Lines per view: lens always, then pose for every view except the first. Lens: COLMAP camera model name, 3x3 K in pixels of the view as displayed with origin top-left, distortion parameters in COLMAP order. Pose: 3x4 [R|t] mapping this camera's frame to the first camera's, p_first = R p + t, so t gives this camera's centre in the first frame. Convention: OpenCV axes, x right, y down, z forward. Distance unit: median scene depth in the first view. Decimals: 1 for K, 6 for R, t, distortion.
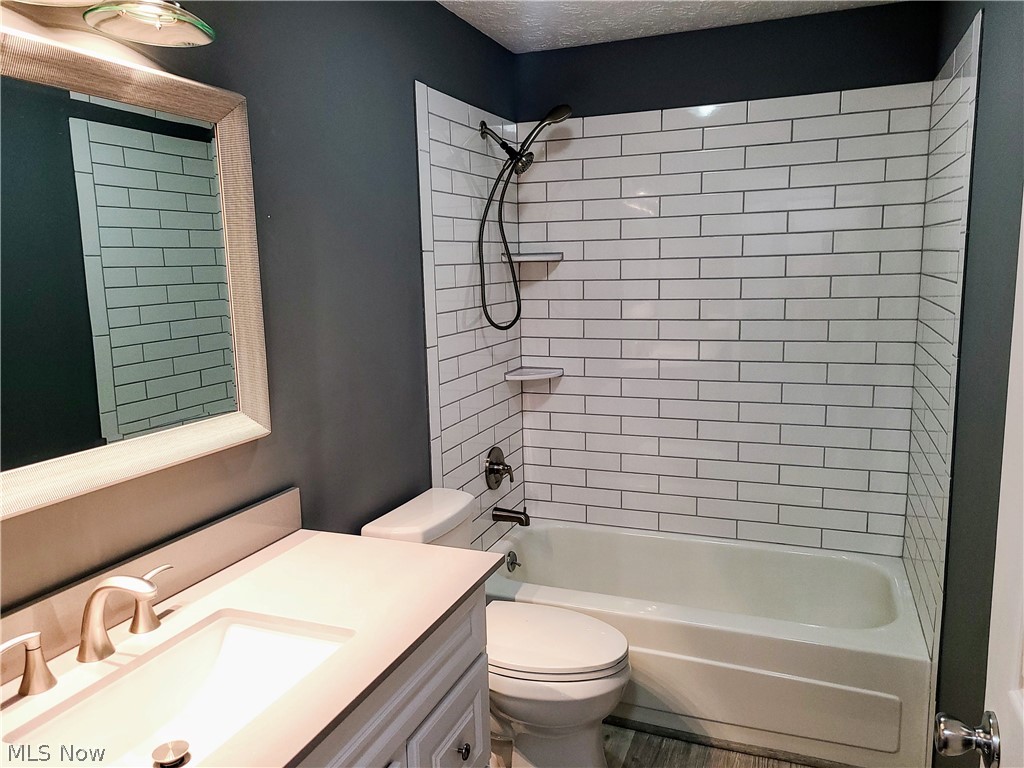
lens RADIAL K [[777.5, 0, 512.0], [0, 777.5, 384.0], [0, 0, 1]] dist [0.070495, -0.061145]
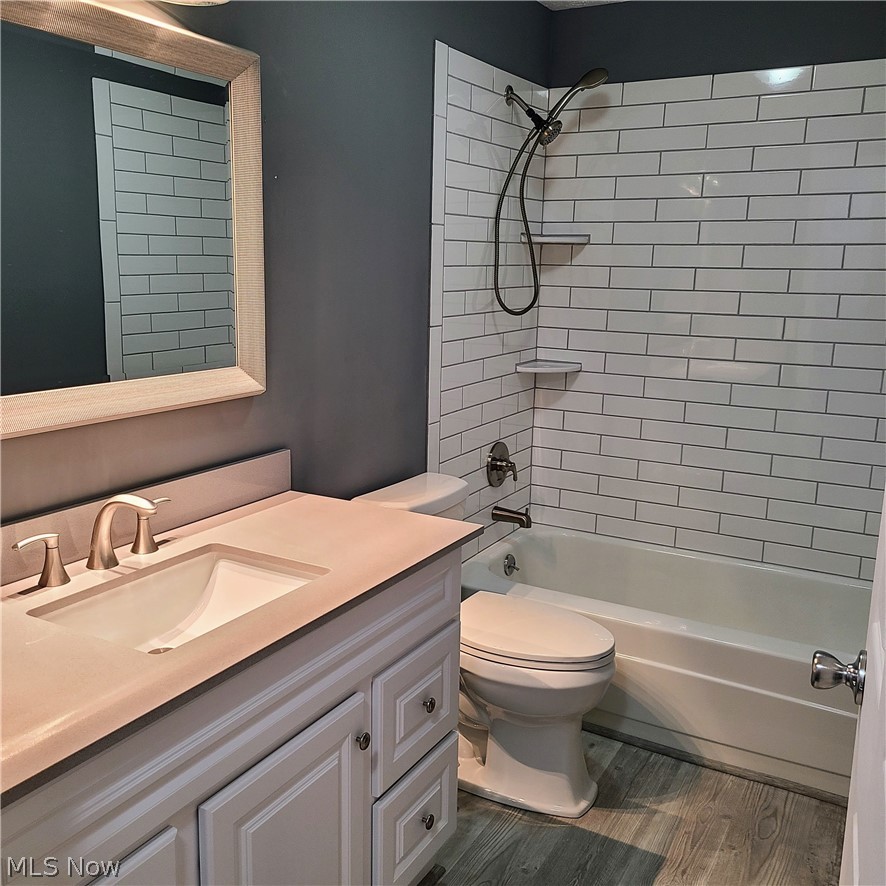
lens RADIAL K [[900.9, 0, 418.3], [0, 900.9, 442.4], [0, 0, 1]] dist [0.062041, -0.029476]
pose [[0.987228, 0.069260, -0.143474, 0.040170], [-0.062774, 0.996812, 0.049256, 0.036968], [0.146428, -0.039620, 0.988428, -0.090690]]
